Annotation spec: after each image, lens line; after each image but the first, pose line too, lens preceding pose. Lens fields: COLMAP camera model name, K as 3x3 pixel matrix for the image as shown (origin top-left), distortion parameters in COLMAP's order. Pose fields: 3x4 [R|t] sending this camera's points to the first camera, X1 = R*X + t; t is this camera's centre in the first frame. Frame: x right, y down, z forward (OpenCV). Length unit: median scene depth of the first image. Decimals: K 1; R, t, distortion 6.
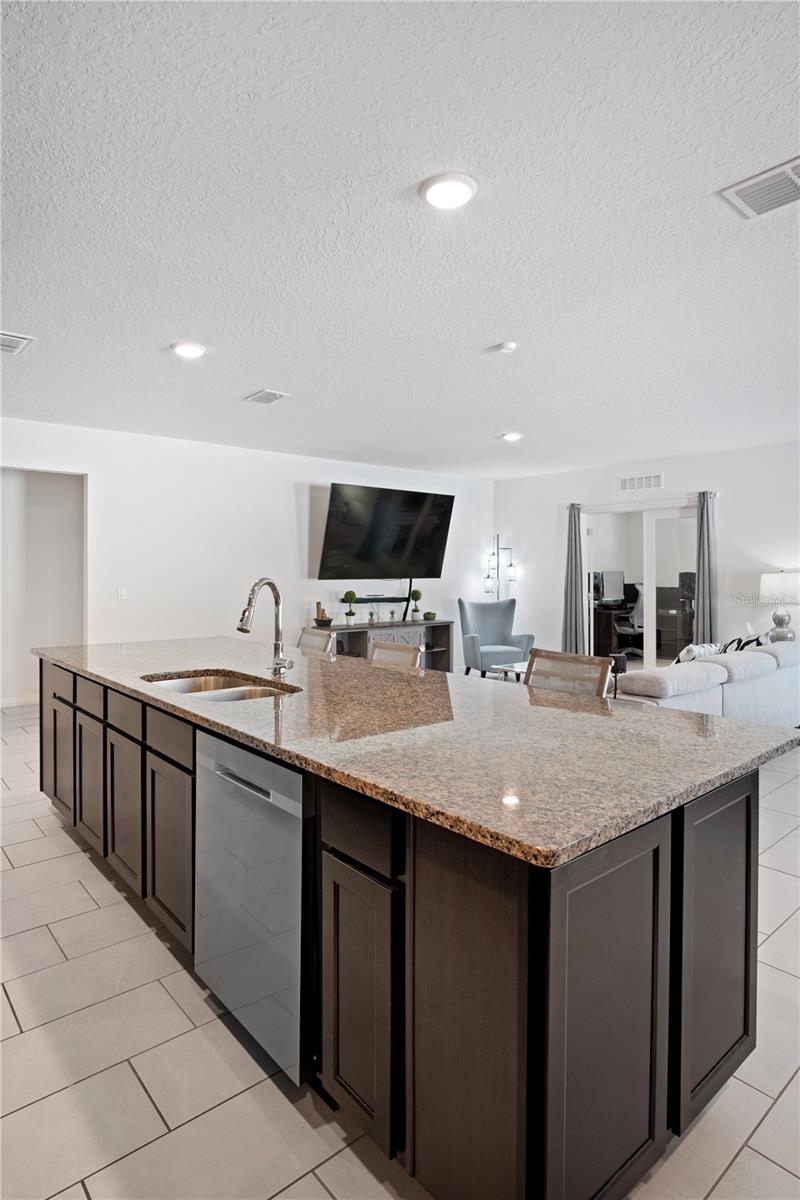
lens RADIAL K [[657.3, 0, 395.9], [0, 657.3, 576.8], [0, 0, 1]] dist [-0.021533, 0.001049]
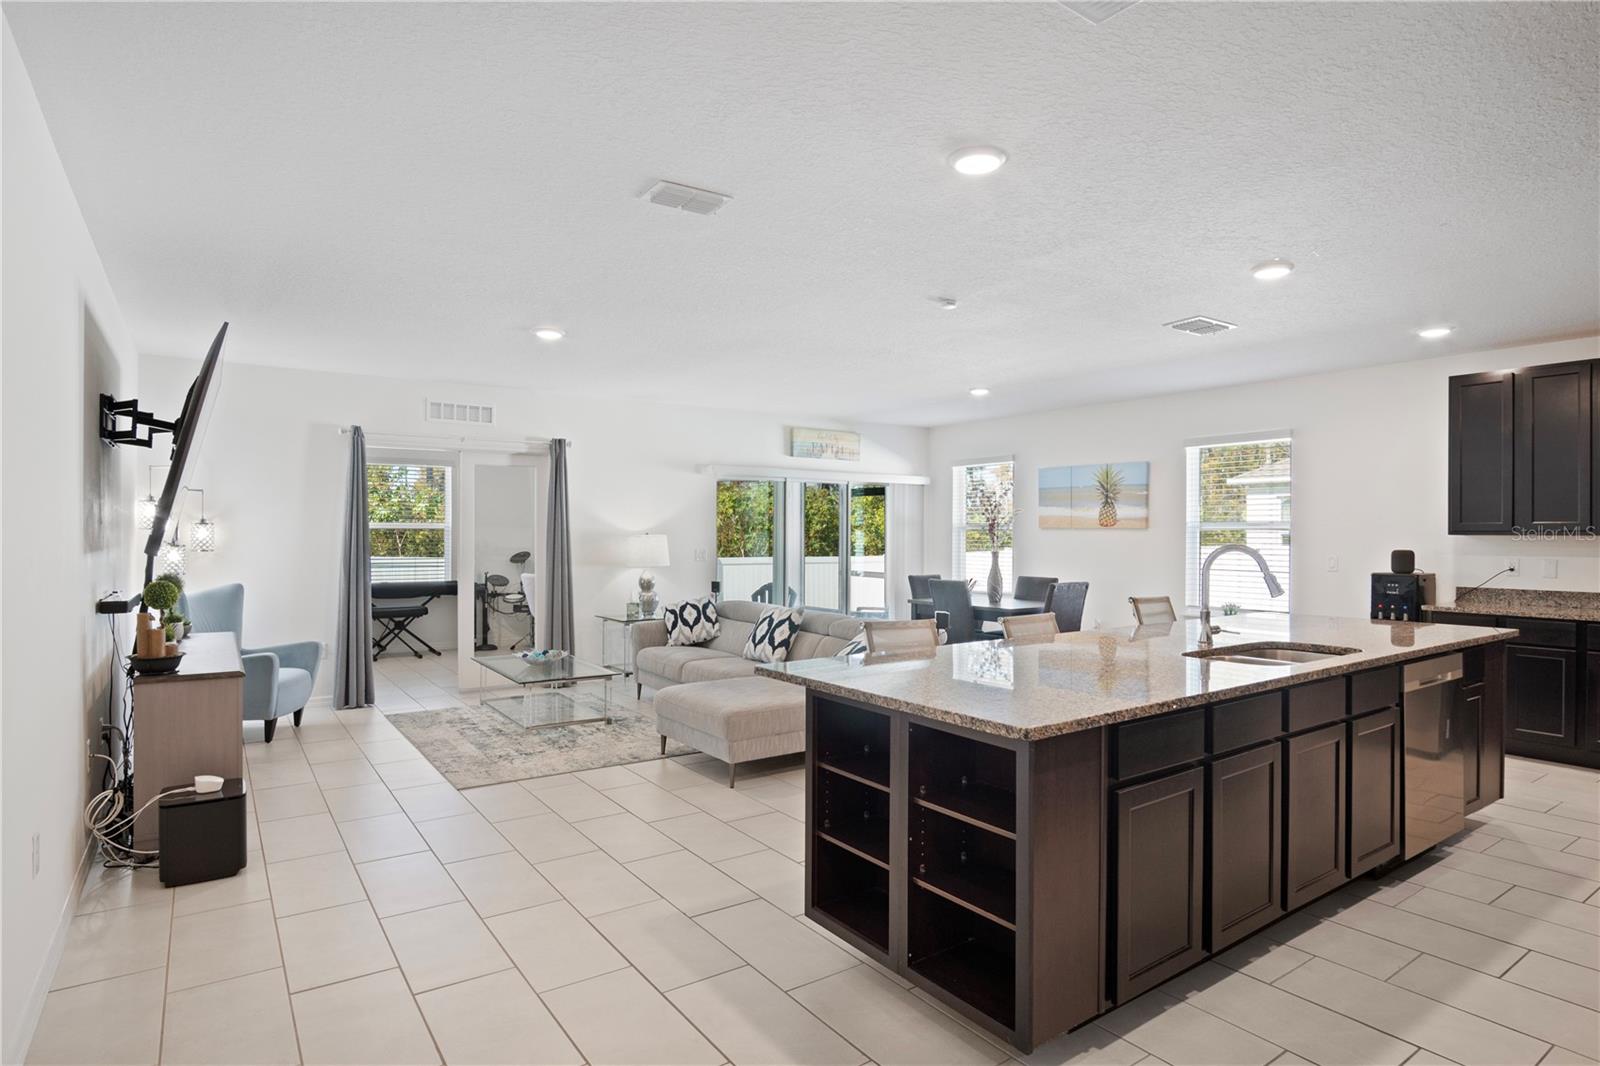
lens RADIAL K [[854.5, 0, 804.7], [0, 854.5, 537.9], [0, 0, 1]] dist [-0.020822, 0.000151]
pose [[0.088838, -0.004772, 0.996035, -0.627314], [0.005516, 0.999976, 0.004299, -0.006592], [-0.996031, 0.005113, 0.088862, 0.625094]]
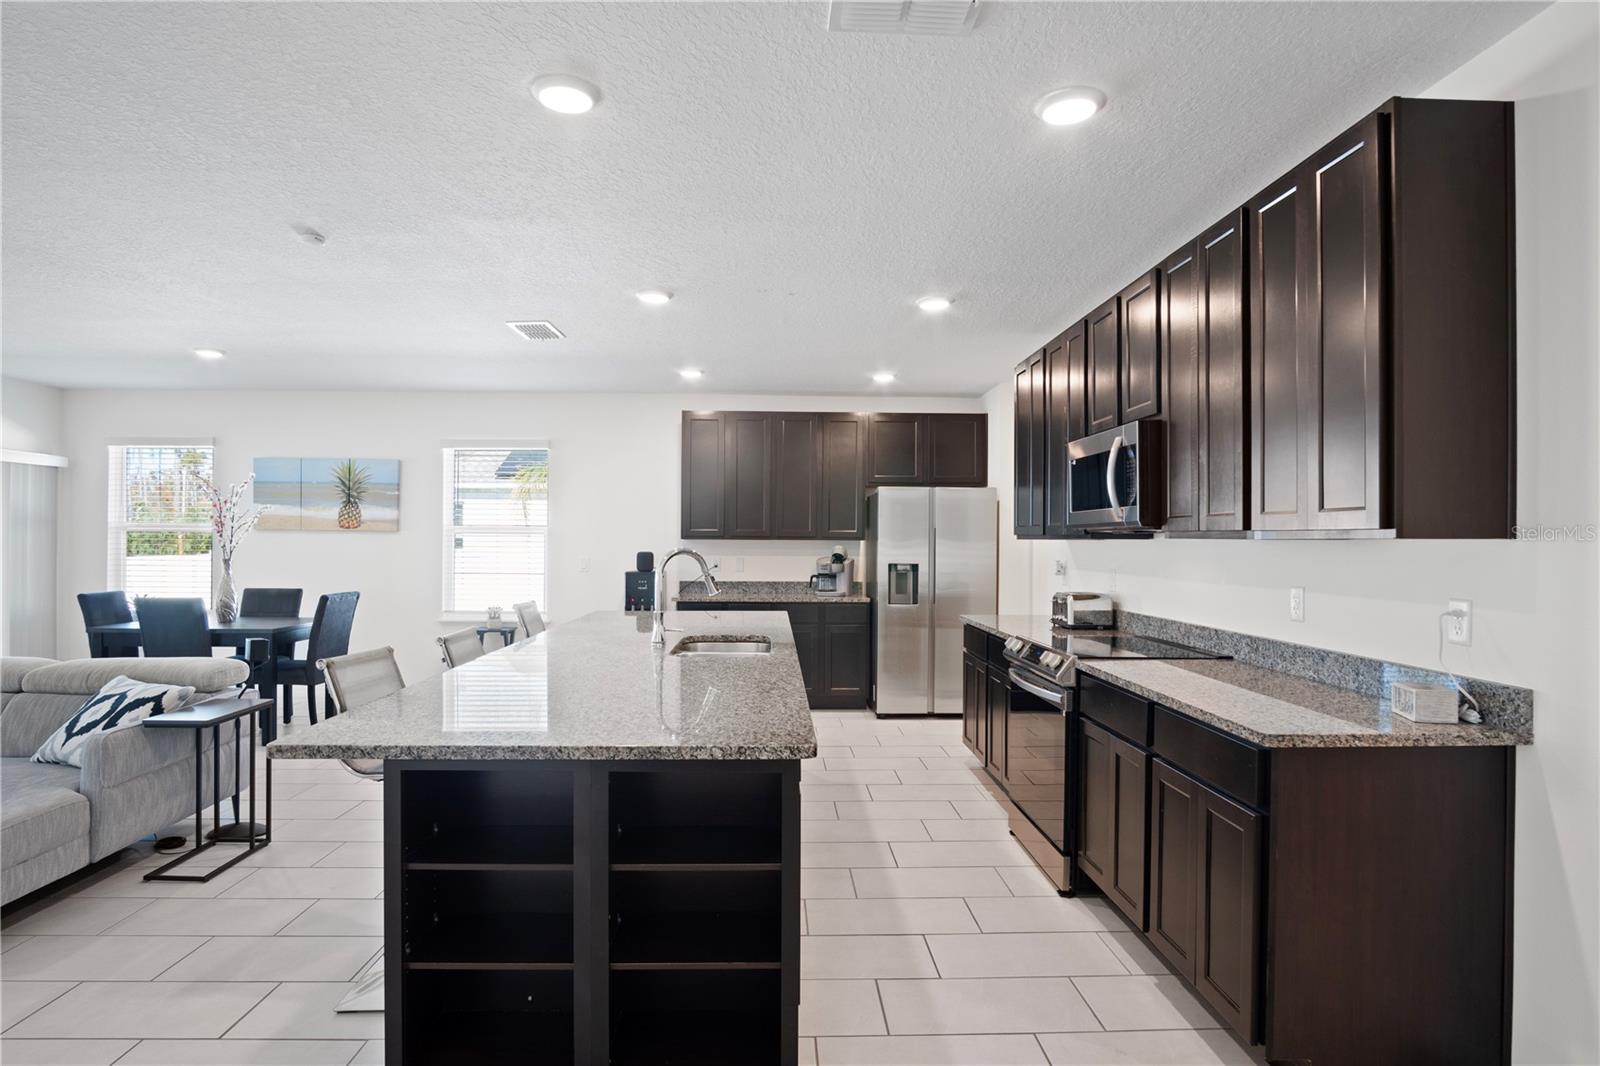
lens RADIAL K [[854.5, 0, 804.7], [0, 854.5, 537.9], [0, 0, 1]] dist [-0.020822, 0.000151]
pose [[-0.778247, -0.002744, 0.627952, -0.499377], [-0.000894, 0.999994, 0.003262, -0.007552], [-0.627957, 0.001978, -0.778245, 0.795123]]
